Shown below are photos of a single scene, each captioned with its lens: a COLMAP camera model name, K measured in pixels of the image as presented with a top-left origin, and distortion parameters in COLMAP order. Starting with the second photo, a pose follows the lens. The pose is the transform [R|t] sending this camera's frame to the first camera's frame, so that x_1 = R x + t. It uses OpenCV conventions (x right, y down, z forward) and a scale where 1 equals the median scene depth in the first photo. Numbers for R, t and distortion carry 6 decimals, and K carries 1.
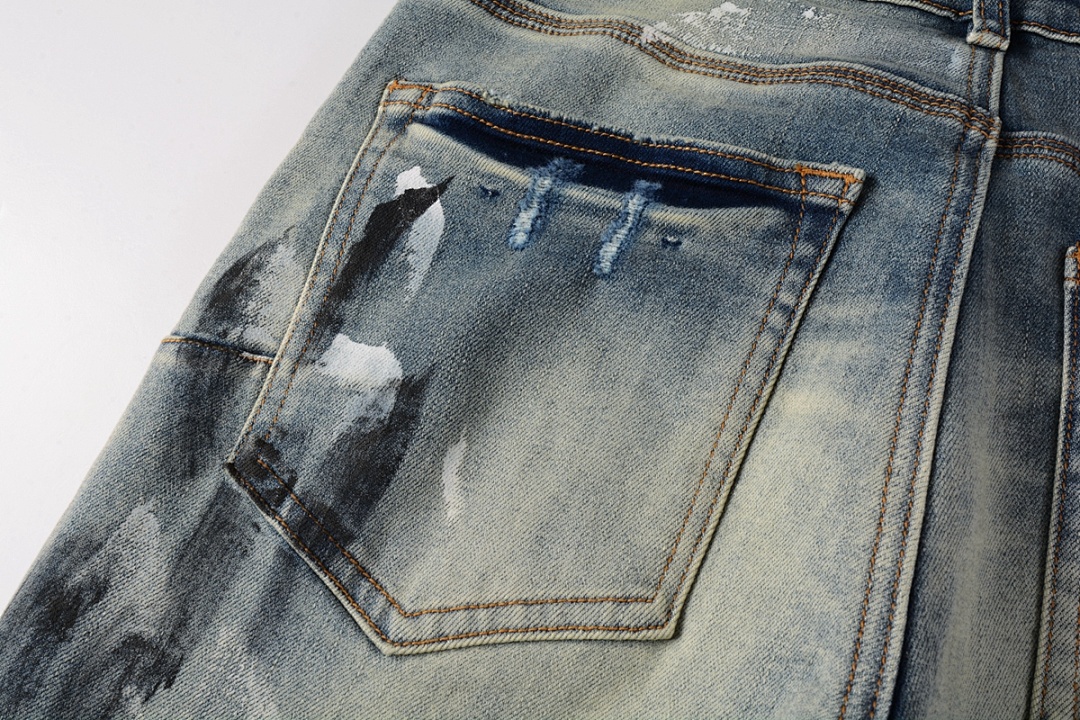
lens RADIAL K [[1087.6, 0, 540.0], [0, 1087.6, 360.0], [0, 0, 1]] dist [0.007332, -0.010147]
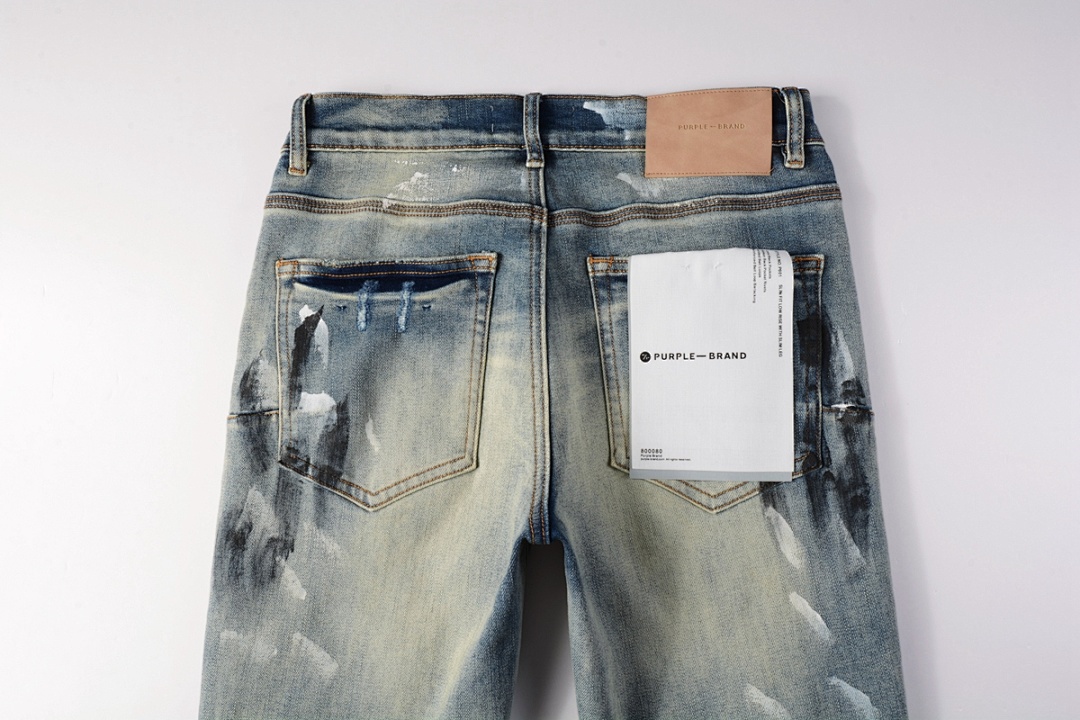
lens RADIAL K [[797.9, 0, 540.0], [0, 797.9, 360.0], [0, 0, 1]] dist [-0.024024, -0.000039]
pose [[0.940457, -0.329249, 0.084468, 0.169825], [0.295312, 0.914483, 0.276607, -0.407237], [-0.168317, -0.235193, 0.957264, -0.685100]]
